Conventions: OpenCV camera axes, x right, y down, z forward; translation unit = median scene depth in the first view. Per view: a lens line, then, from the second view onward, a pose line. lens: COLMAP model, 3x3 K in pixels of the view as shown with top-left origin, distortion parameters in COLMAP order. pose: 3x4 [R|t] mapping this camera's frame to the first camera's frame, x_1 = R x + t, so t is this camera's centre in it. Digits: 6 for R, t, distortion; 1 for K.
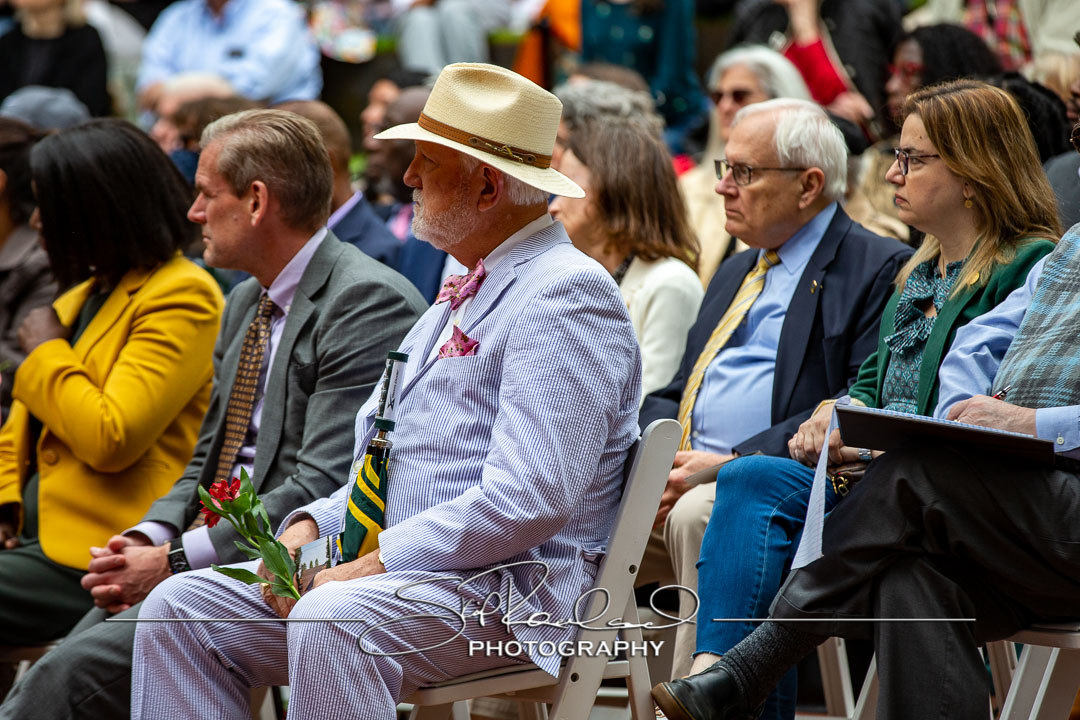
lens RADIAL K [[5824.6, 0, 540.0], [0, 5824.6, 360.0], [0, 0, 1]] dist [1.579776, -0.250843]
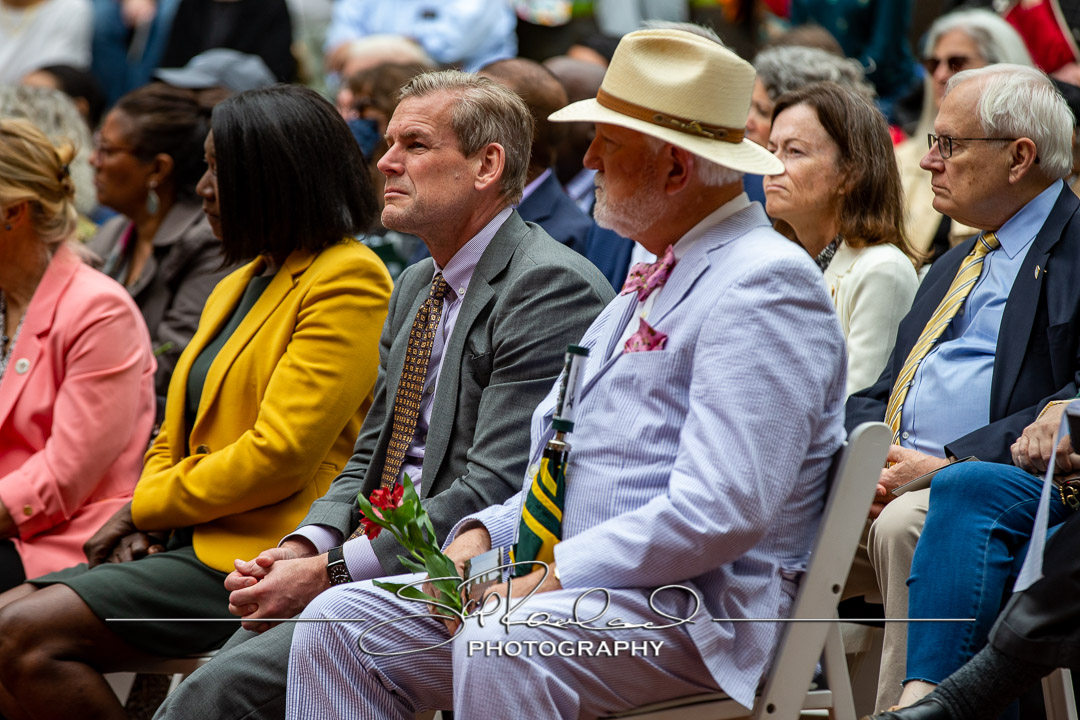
lens RADIAL K [[4242.8, 0, 540.1], [0, 4242.8, 375.9], [0, 0, 1]] dist [0.957318, -3.603928]
pose [[0.998749, 0.010184, -0.048952, 0.002134], [-0.008709, 0.999504, 0.030253, -0.016641], [0.049236, -0.029789, 0.998343, 0.337752]]
